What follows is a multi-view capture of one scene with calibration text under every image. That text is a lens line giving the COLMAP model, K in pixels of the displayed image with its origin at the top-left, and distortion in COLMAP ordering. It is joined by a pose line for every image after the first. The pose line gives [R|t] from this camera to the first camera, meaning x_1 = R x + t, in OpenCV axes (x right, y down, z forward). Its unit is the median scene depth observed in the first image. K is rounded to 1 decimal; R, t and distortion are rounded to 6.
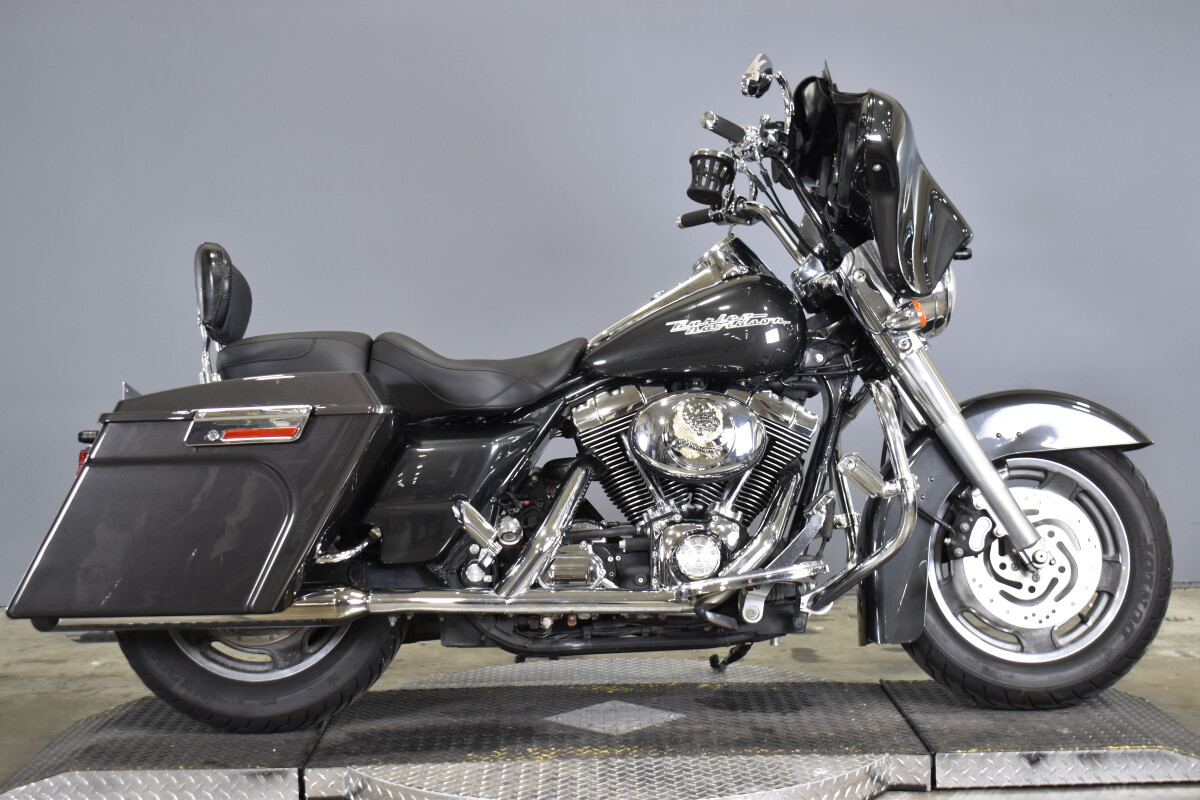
lens RADIAL K [[1695.2, 0, 628.8], [0, 1695.2, 399.5], [0, 0, 1]] dist [0.013258, 0.021089]
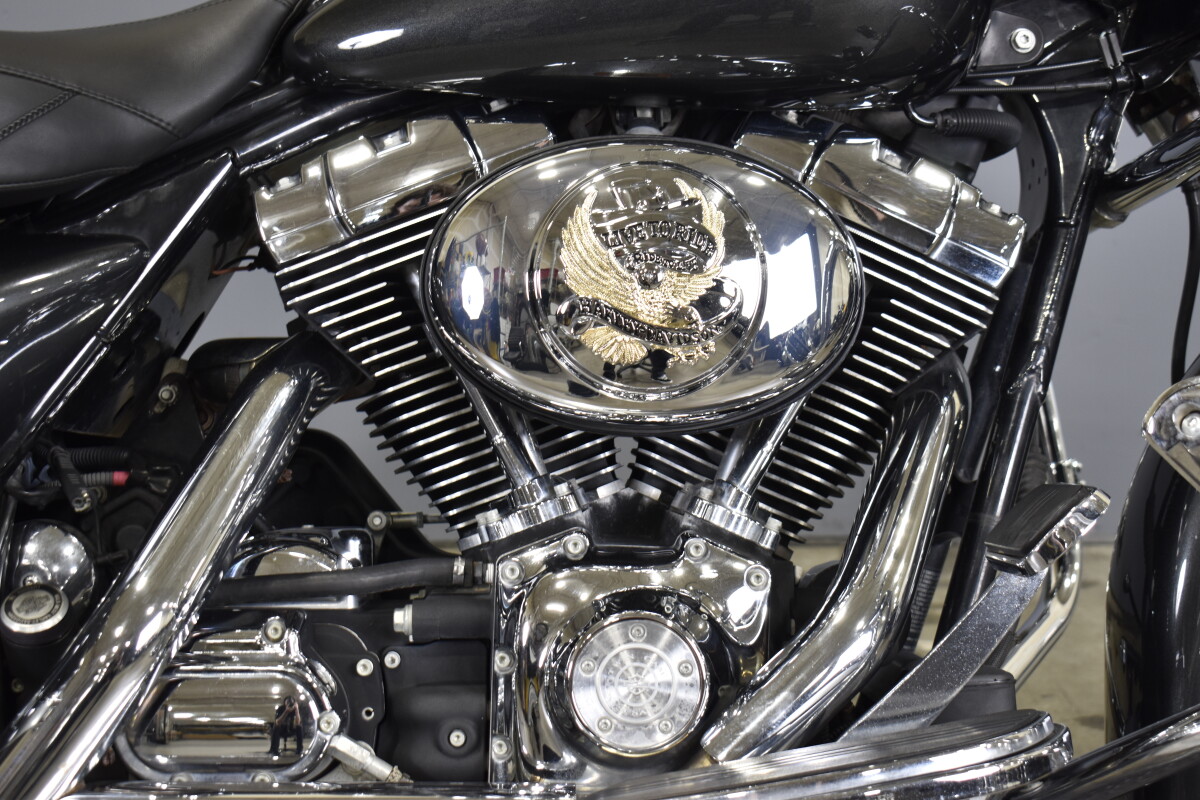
lens RADIAL K [[2221.0, 0, 600.0], [0, 2221.0, 400.0], [0, 0, 1]] dist [0.036225, 0.341805]
pose [[0.999931, 0.011149, -0.003658, 0.033725], [-0.010664, 0.993512, 0.113226, -0.003347], [0.004897, -0.113179, 0.993563, 0.581881]]
